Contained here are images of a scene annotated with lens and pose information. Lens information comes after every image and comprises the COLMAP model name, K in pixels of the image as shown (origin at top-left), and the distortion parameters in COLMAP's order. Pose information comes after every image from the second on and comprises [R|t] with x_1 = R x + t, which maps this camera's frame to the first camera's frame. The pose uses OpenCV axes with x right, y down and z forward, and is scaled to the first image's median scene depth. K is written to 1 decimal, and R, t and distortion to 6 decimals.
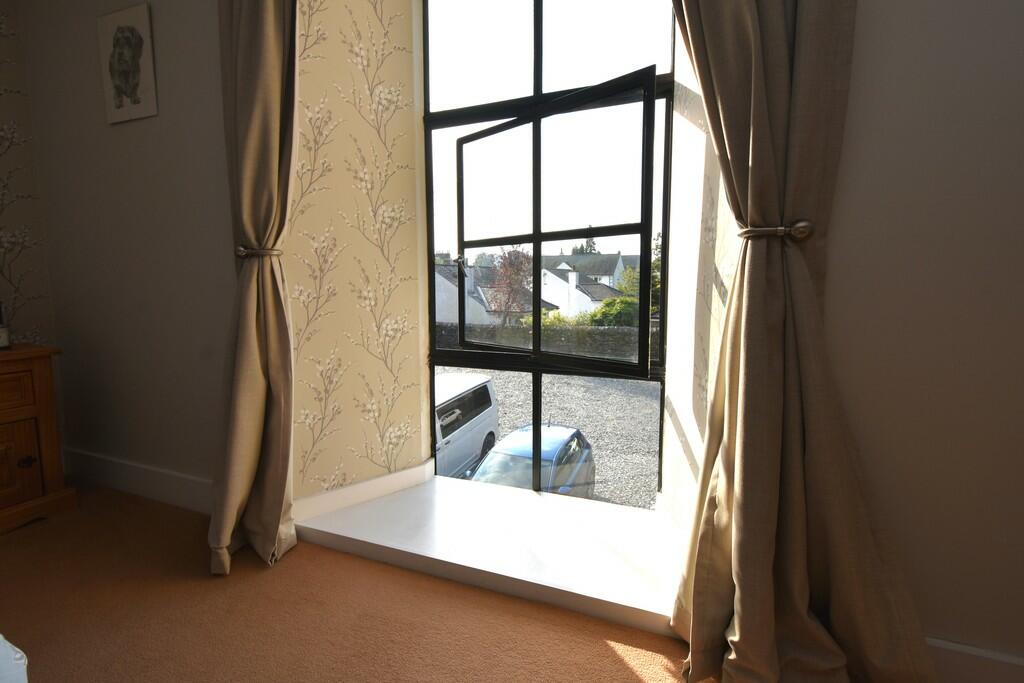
lens RADIAL K [[449.5, 0, 511.3], [0, 449.5, 330.6], [0, 0, 1]] dist [-0.012428, -0.000087]
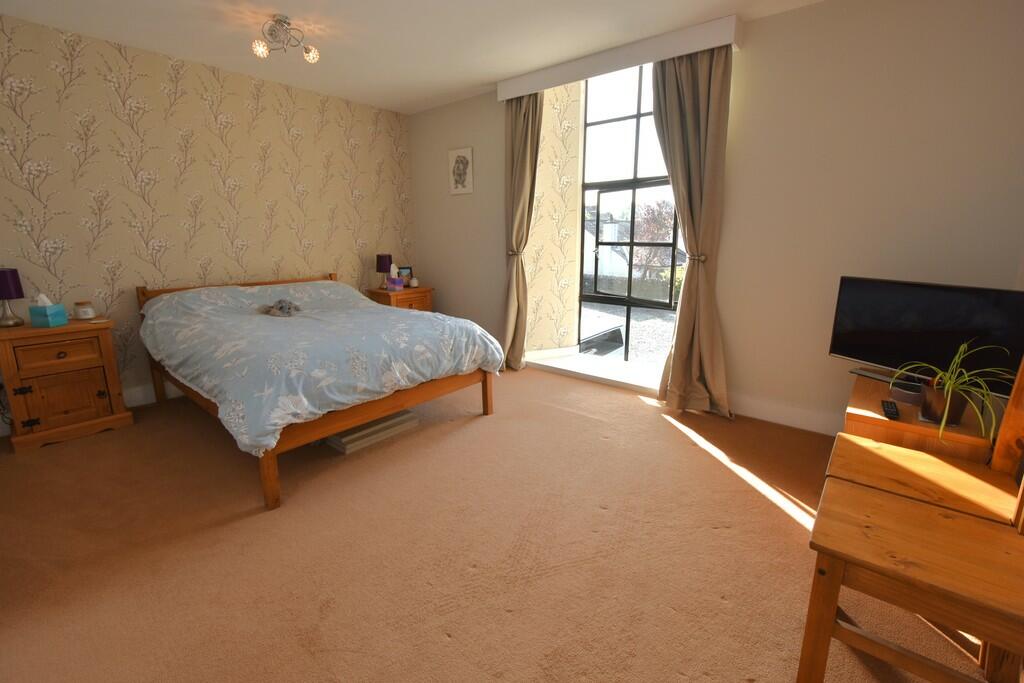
lens RADIAL K [[449.5, 0, 513.7], [0, 449.5, 337.1], [0, 0, 1]] dist [-0.012428, -0.000087]
pose [[0.952000, 0.066488, -0.298790, 0.200197], [-0.028881, 0.991281, 0.128564, -0.024129], [0.304733, -0.113763, 0.945619, -1.328930]]
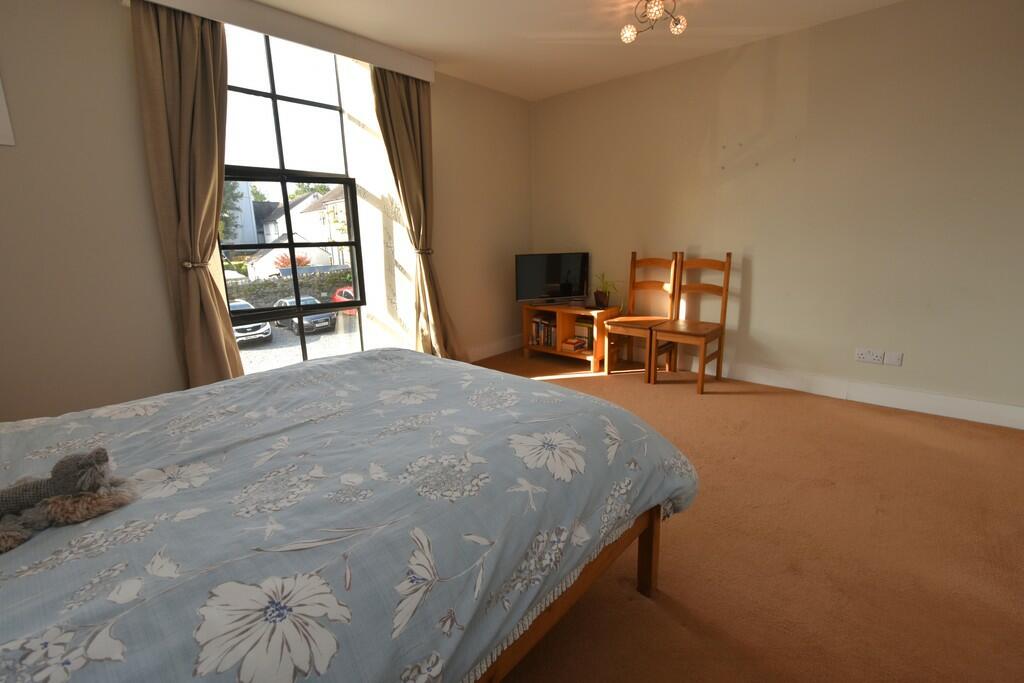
lens RADIAL K [[449.5, 0, 515.0], [0, 449.5, 334.6], [0, 0, 1]] dist [-0.012428, -0.000087]
pose [[0.326260, -0.211696, 0.921270, -1.497748], [0.107033, 0.976606, 0.186507, -0.094293], [-0.939201, 0.037757, 0.341286, -0.529072]]
